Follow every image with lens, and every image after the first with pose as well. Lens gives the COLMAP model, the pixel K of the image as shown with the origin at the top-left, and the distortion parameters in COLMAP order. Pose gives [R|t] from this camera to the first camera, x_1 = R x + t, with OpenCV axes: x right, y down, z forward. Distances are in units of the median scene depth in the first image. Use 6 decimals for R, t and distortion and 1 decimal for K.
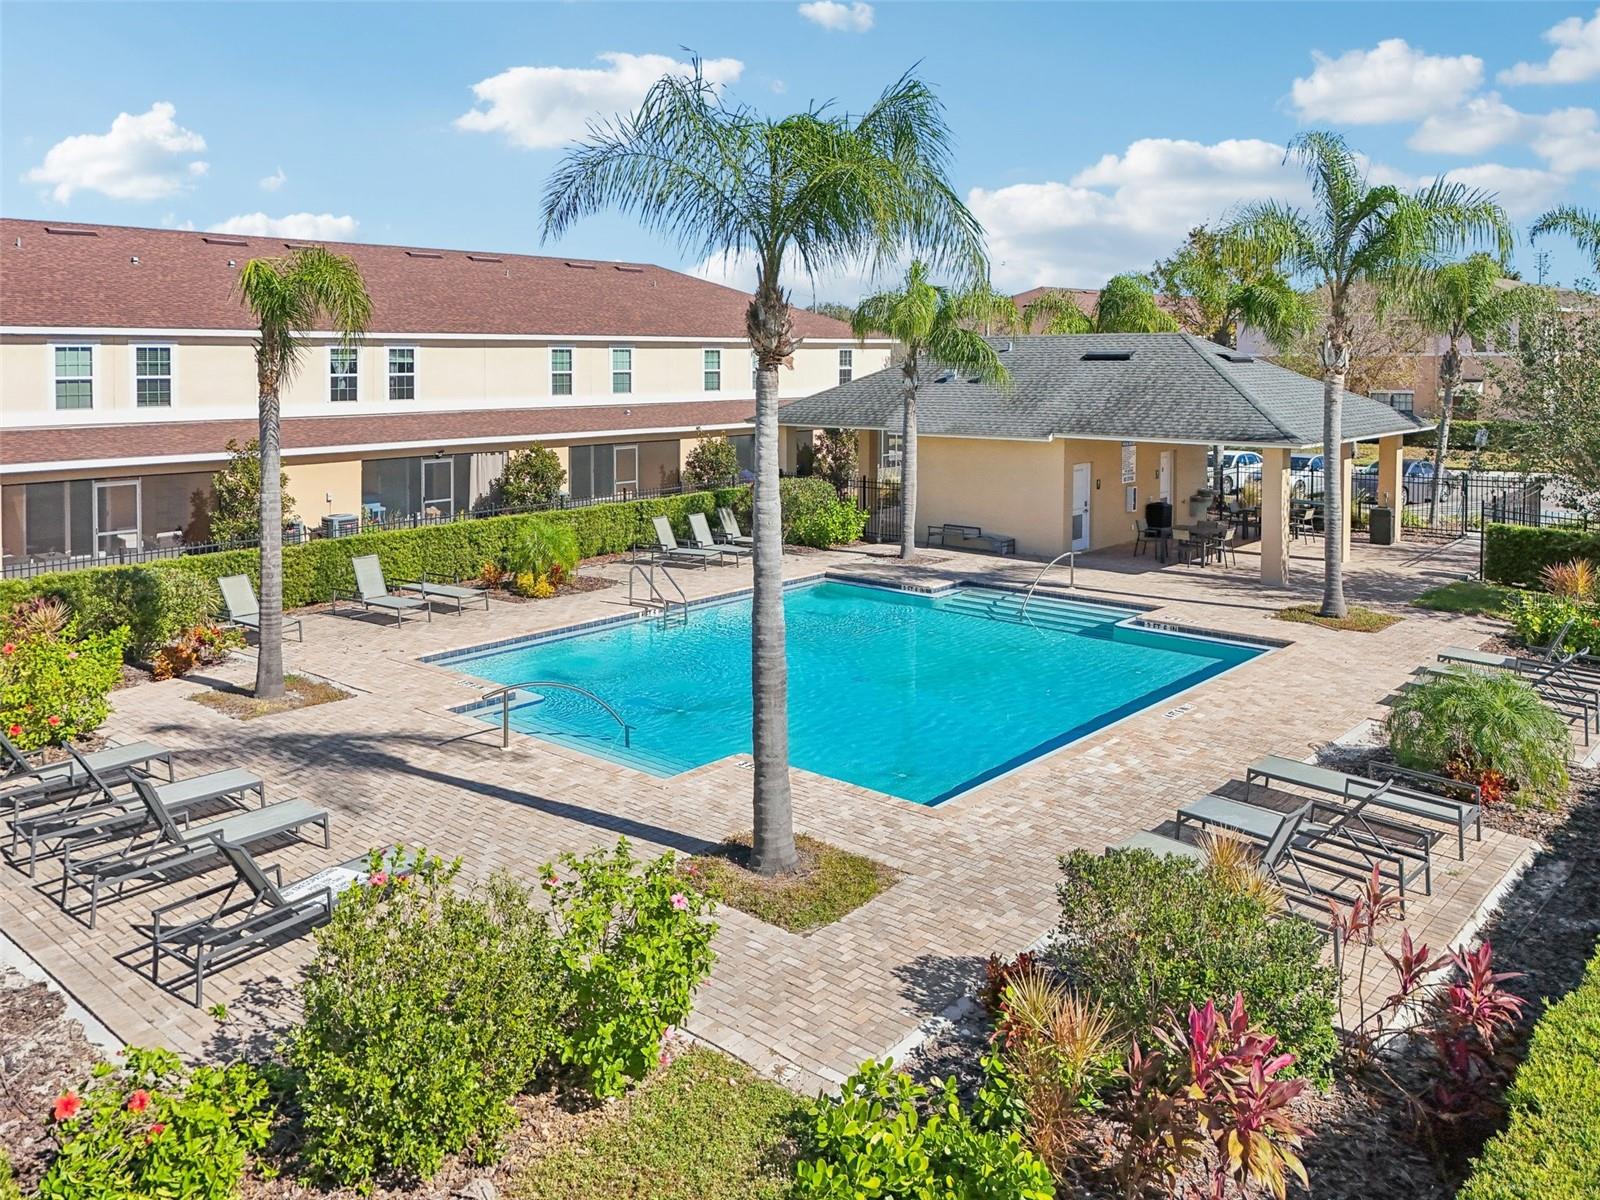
lens RADIAL K [[1201.2, 0, 804.9], [0, 1201.2, 593.3], [0, 0, 1]] dist [0.109553, -0.117207]
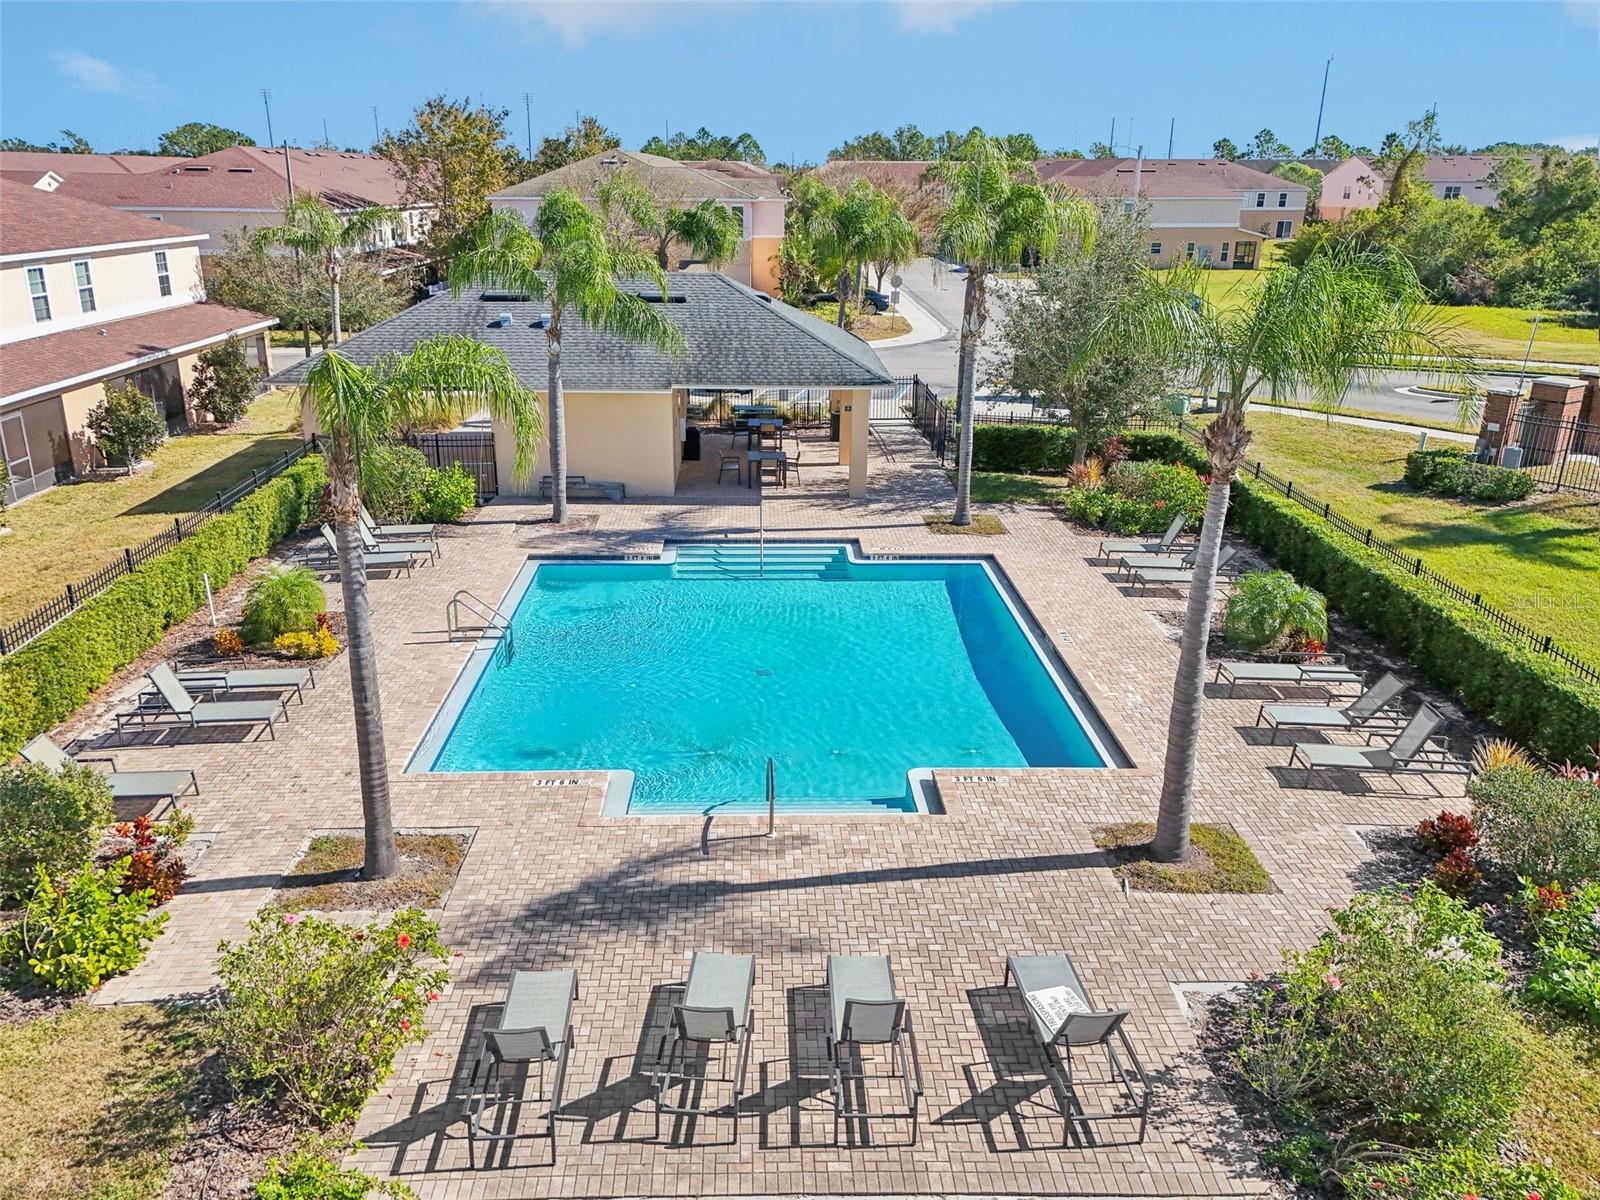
lens RADIAL K [[1201.2, 0, 804.9], [0, 1201.2, 593.3], [0, 0, 1]] dist [0.109553, -0.117207]
pose [[0.742625, -0.207736, 0.636674, -1.225503], [0.123835, 0.976876, 0.174295, -0.358762], [-0.658159, -0.050593, 0.751178, 0.351227]]
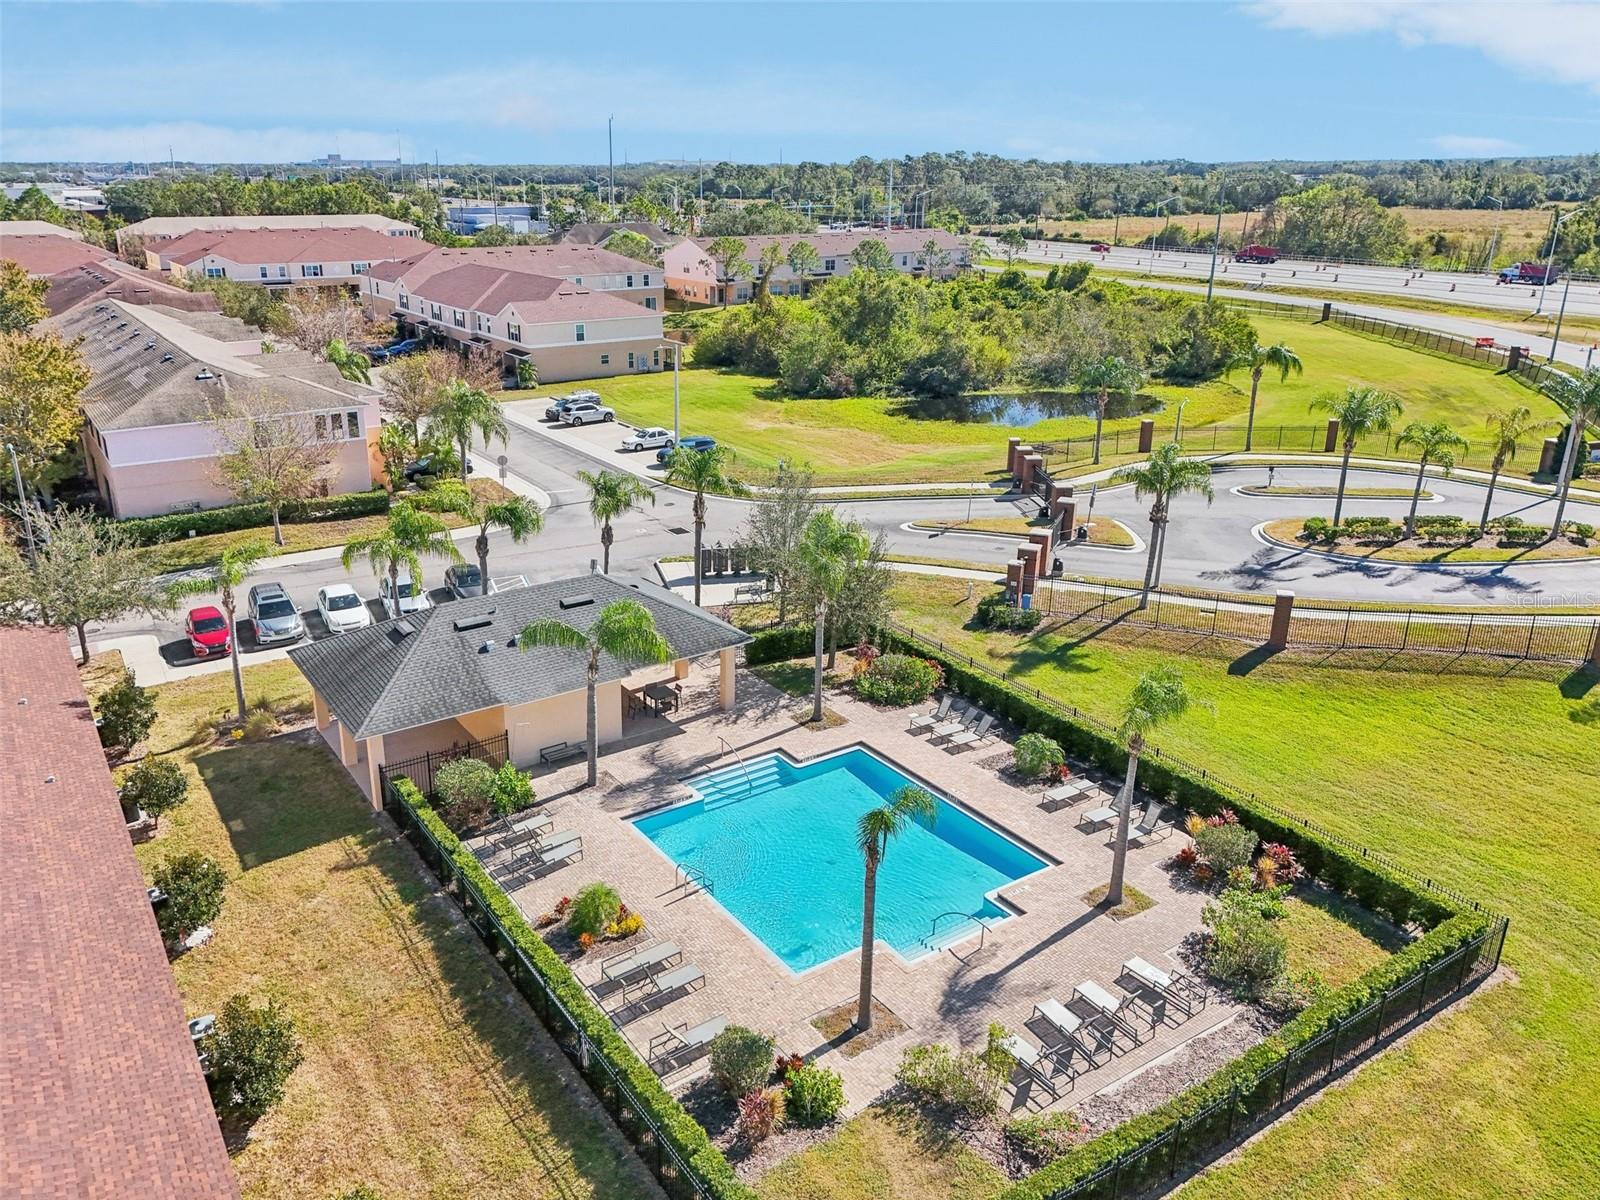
lens RADIAL K [[1201.2, 0, 804.9], [0, 1201.2, 593.3], [0, 0, 1]] dist [0.109553, -0.117207]
pose [[0.257773, -0.316881, 0.912765, -3.245082], [0.184205, 0.943481, 0.275523, -1.747601], [-0.948484, 0.097114, 0.301575, 0.851917]]
